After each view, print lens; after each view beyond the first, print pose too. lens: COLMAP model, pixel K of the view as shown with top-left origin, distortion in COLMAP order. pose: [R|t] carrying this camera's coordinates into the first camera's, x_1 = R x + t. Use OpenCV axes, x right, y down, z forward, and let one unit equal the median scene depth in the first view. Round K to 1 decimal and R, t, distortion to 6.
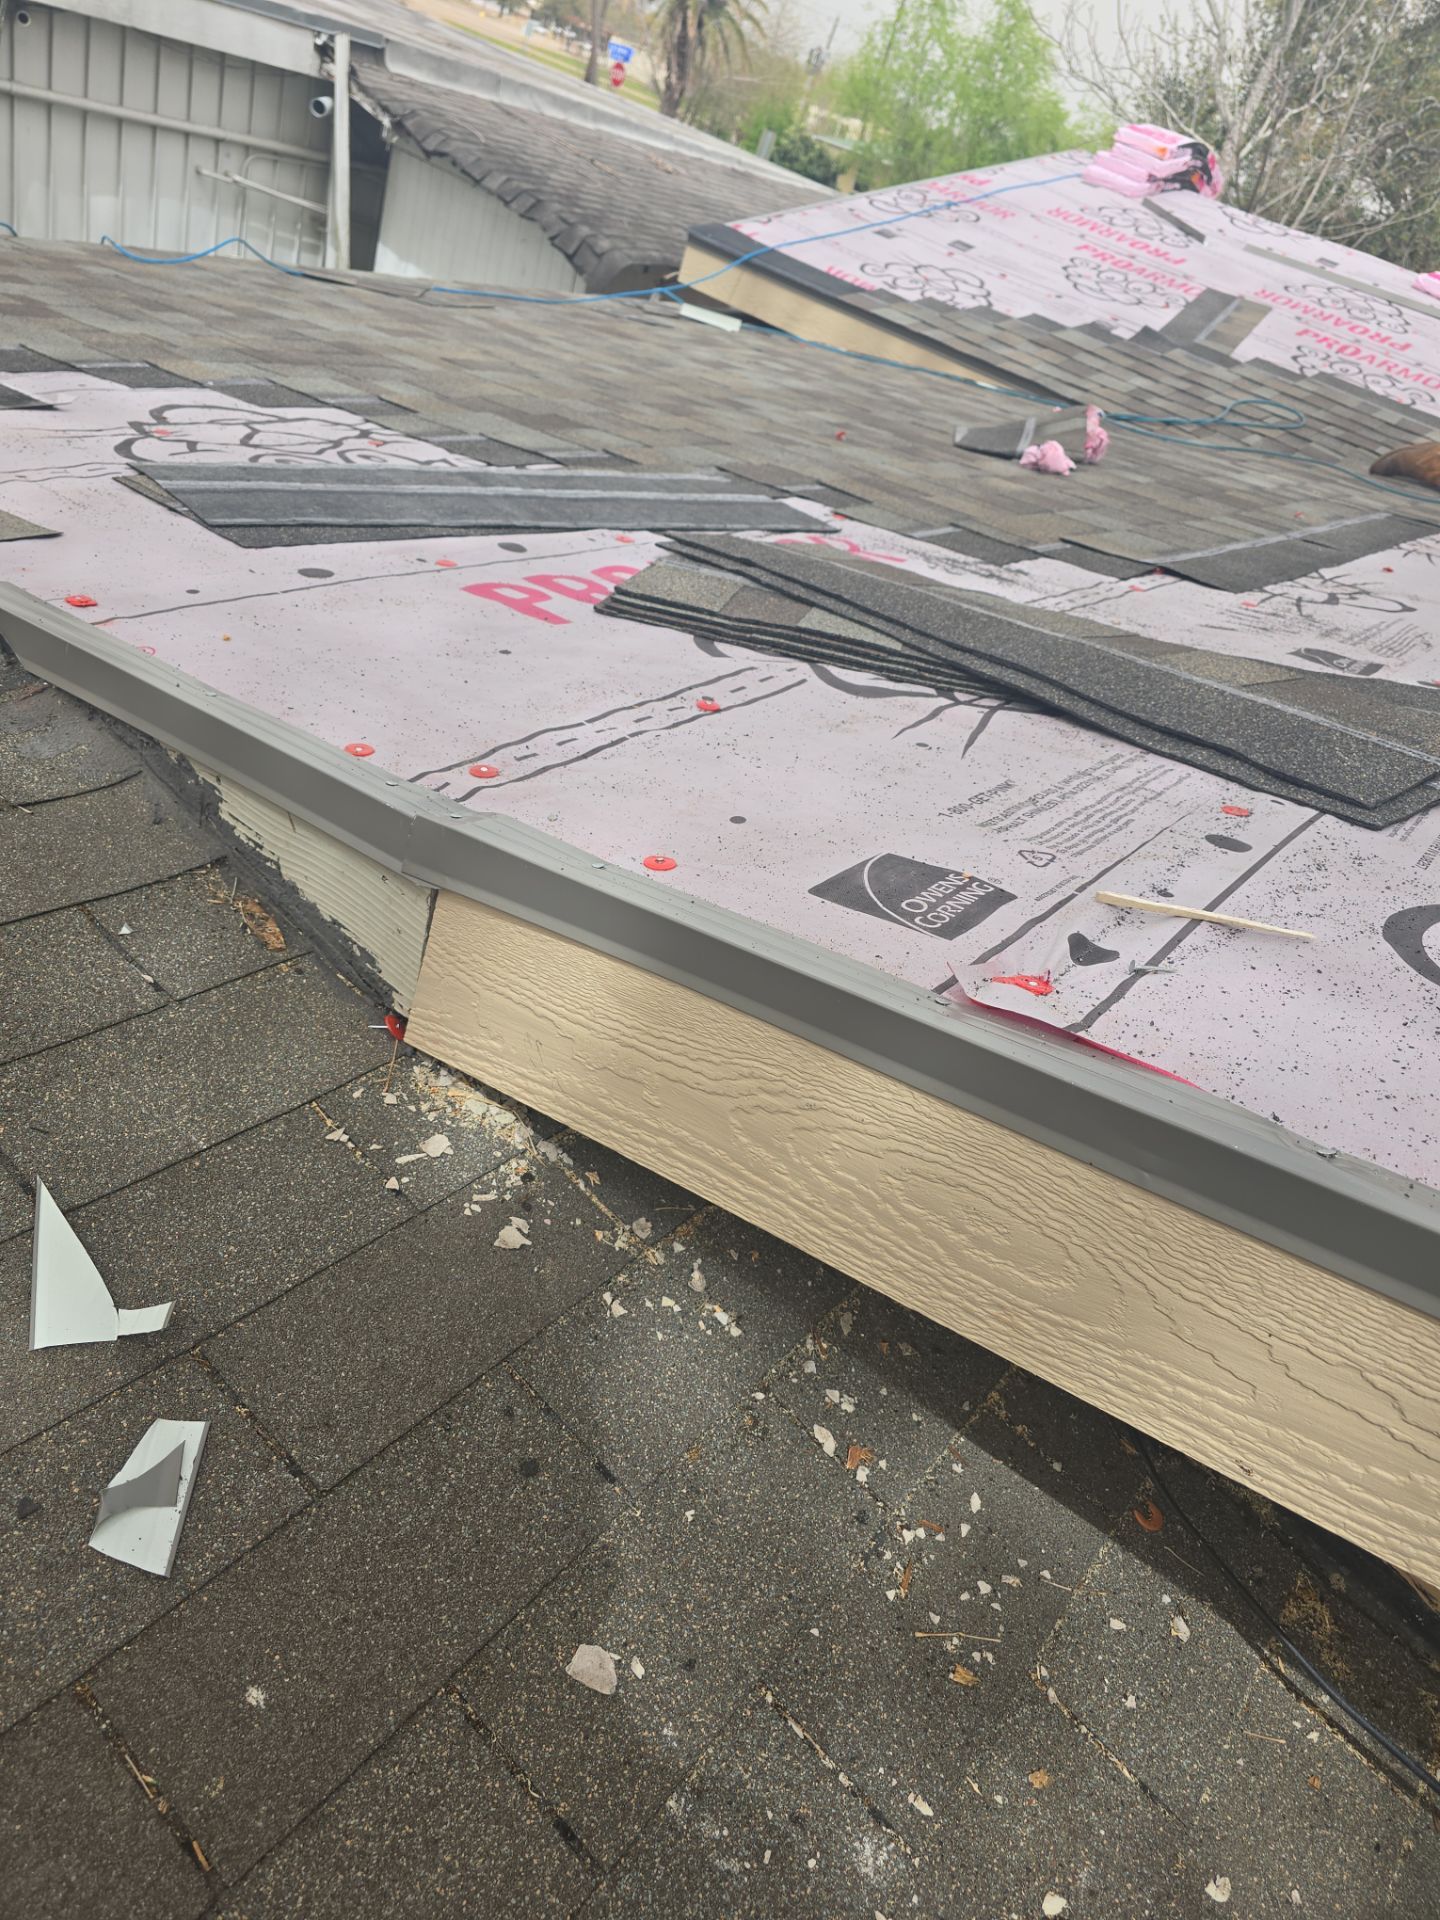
lens RADIAL K [[1287.0, 0, 742.8], [0, 1287.0, 964.7], [0, 0, 1]] dist [0.060672, -0.052048]
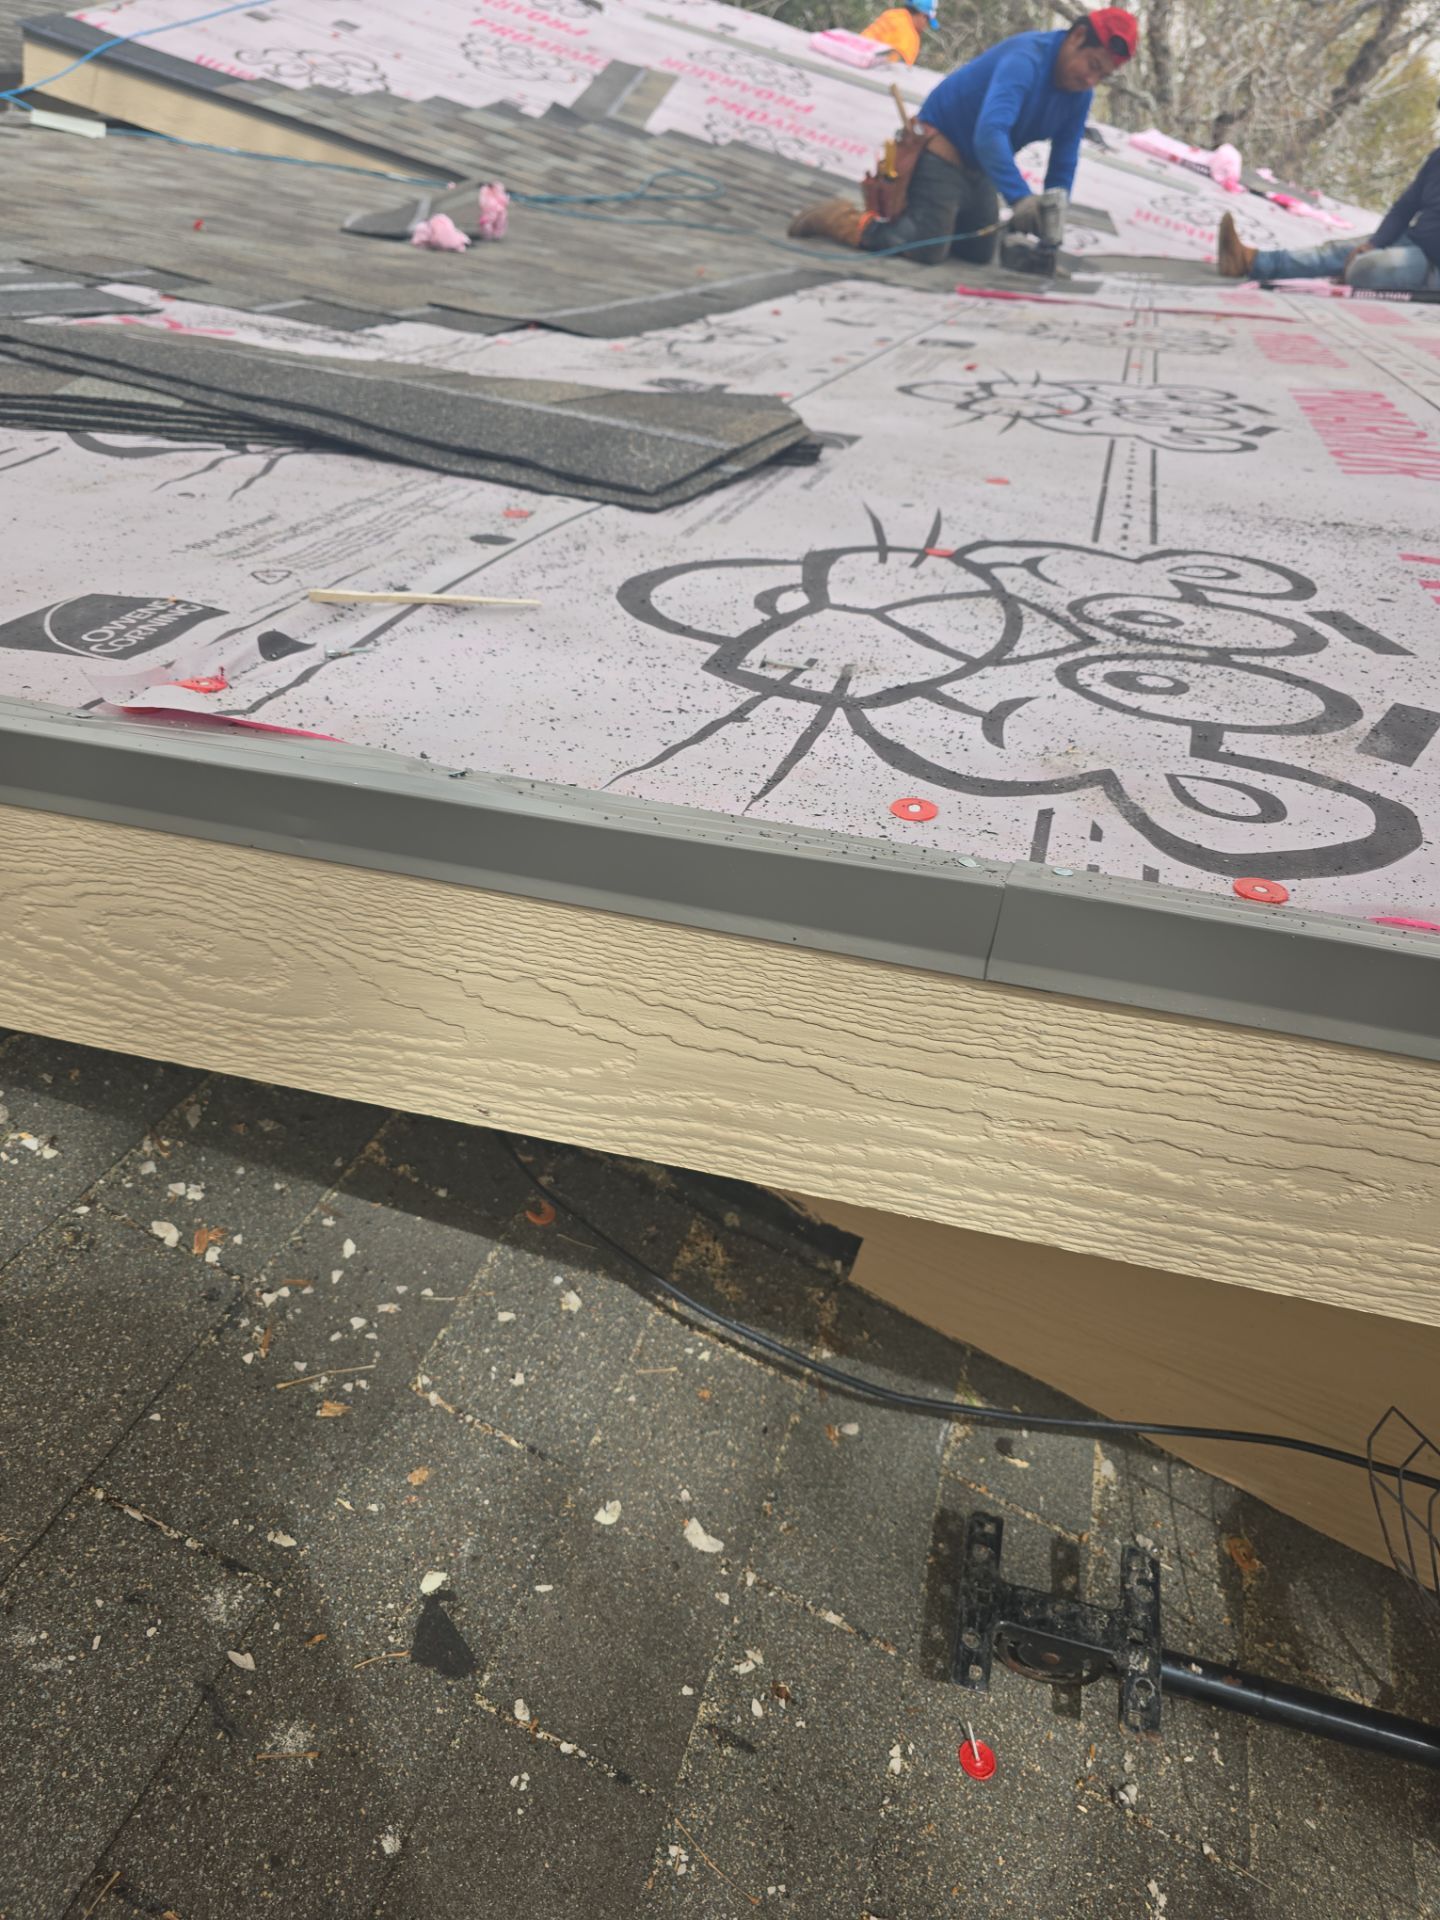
lens RADIAL K [[1287.0, 0, 742.8], [0, 1287.0, 964.7], [0, 0, 1]] dist [0.060672, -0.052048]
pose [[0.939404, -0.231576, 0.252770, 0.254005], [0.204317, 0.970288, 0.129602, 0.138592], [-0.275273, -0.070104, 0.958807, 0.001310]]
